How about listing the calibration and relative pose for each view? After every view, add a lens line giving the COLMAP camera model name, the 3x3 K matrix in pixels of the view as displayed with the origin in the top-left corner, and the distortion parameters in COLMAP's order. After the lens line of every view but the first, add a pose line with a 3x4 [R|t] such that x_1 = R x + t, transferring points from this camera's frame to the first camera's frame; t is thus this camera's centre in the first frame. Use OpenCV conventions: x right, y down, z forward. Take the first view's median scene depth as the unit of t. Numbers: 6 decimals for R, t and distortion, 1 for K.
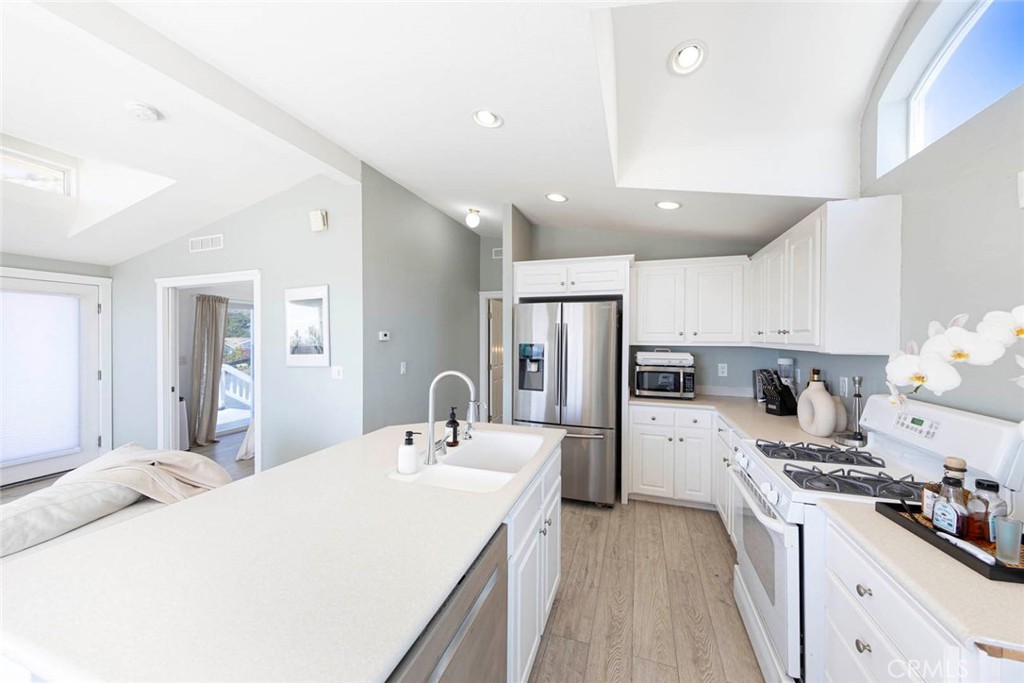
lens RADIAL K [[368.5, 0, 512.7], [0, 368.5, 338.9], [0, 0, 1]] dist [0.008284, -0.000140]
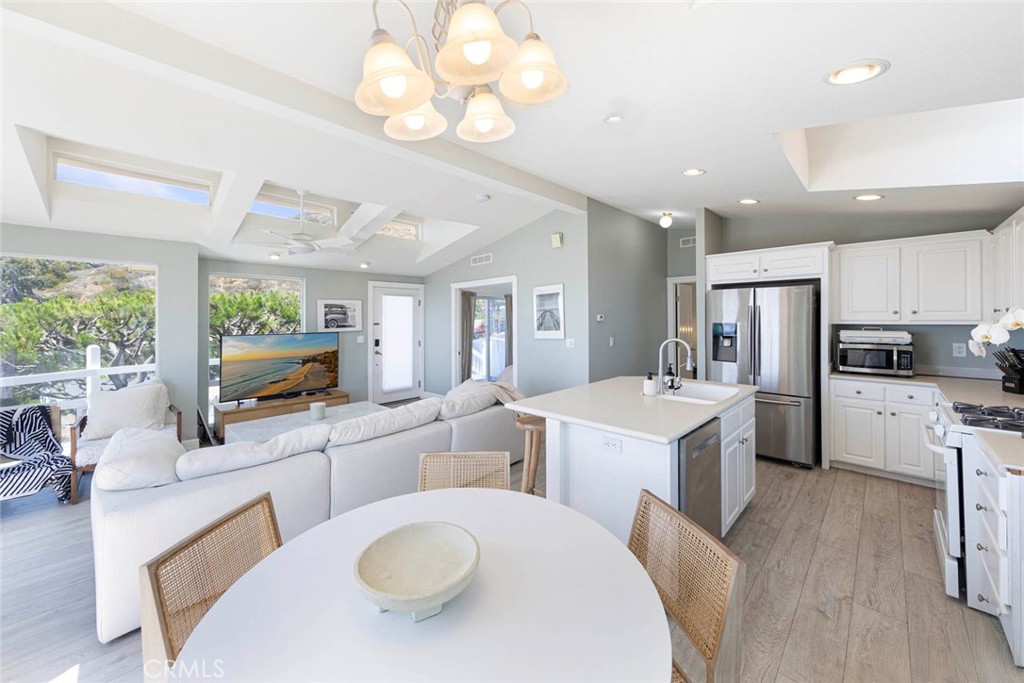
lens RADIAL K [[376.5, 0, 502.1], [0, 376.5, 318.5], [0, 0, 1]] dist [0.005173, -0.000128]
pose [[0.896575, -0.009710, -0.442785, -0.055566], [0.007183, 0.999947, -0.007385, 0.002606], [0.442833, 0.003440, 0.896598, -0.429794]]
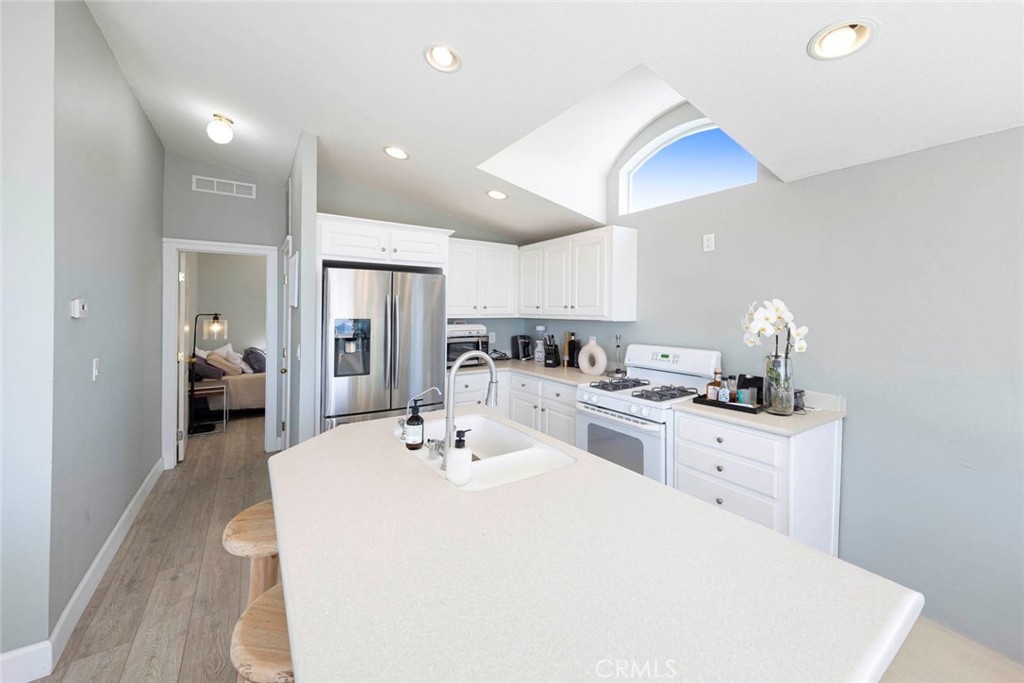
lens RADIAL K [[391.3, 0, 521.0], [0, 391.3, 311.6], [0, 0, 1]] dist [0.003347, 0.000094]
pose [[0.595793, -0.003740, 0.803129, -0.427898], [0.002403, 0.999993, 0.002875, -0.004100], [-0.803134, 0.000217, 0.595798, 0.191119]]
